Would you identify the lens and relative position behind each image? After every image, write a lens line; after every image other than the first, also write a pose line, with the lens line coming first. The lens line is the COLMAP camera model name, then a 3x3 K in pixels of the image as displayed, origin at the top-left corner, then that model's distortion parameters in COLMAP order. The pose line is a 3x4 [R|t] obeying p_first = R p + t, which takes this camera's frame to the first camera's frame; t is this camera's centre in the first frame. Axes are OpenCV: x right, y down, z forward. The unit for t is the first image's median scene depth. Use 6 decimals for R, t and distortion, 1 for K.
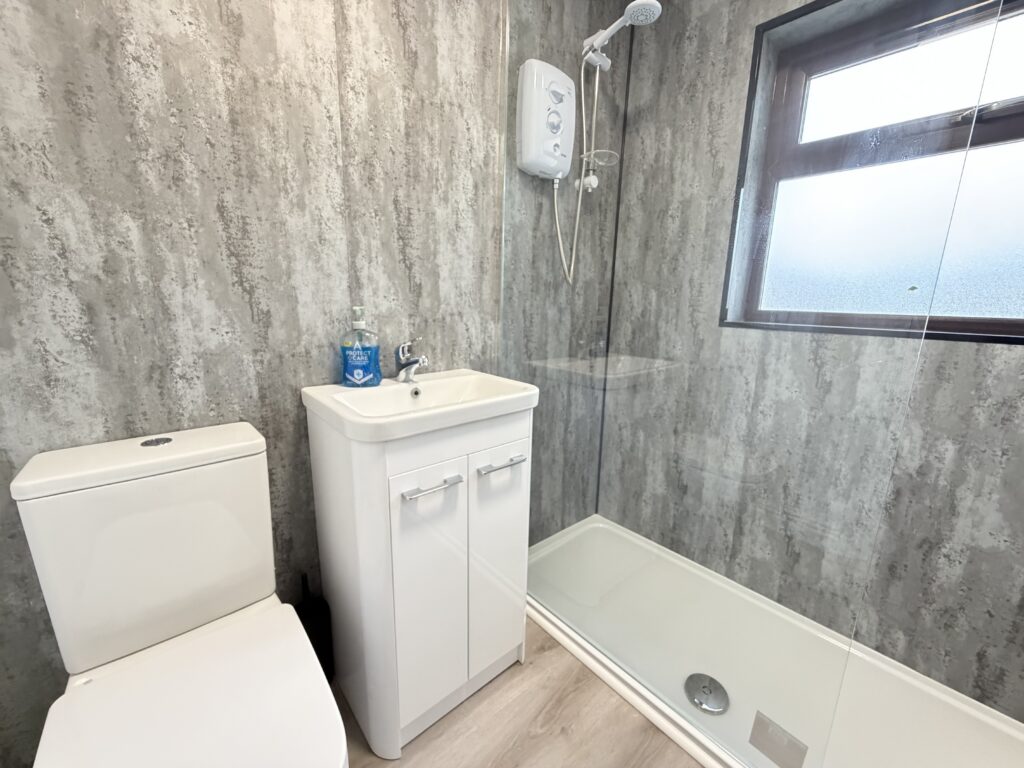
lens RADIAL K [[408.3, 0, 508.3], [0, 408.3, 384.7], [0, 0, 1]] dist [-0.003041, 0.001535]
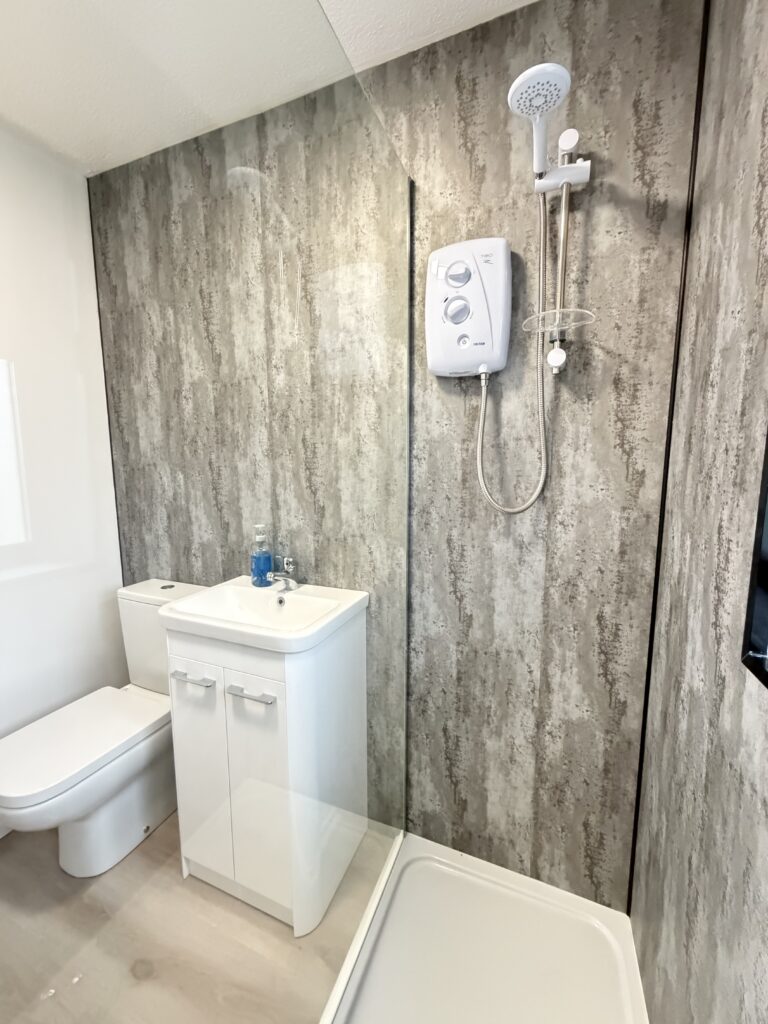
lens RADIAL K [[408.3, 0, 378.7], [0, 408.3, 509.2], [0, 0, 1]] dist [-0.003041, 0.001535]
pose [[0.446103, 0.088323, -0.890613, 0.817939], [-0.177053, 0.984161, 0.008916, -0.268153], [0.877294, 0.153708, 0.454675, 0.610201]]
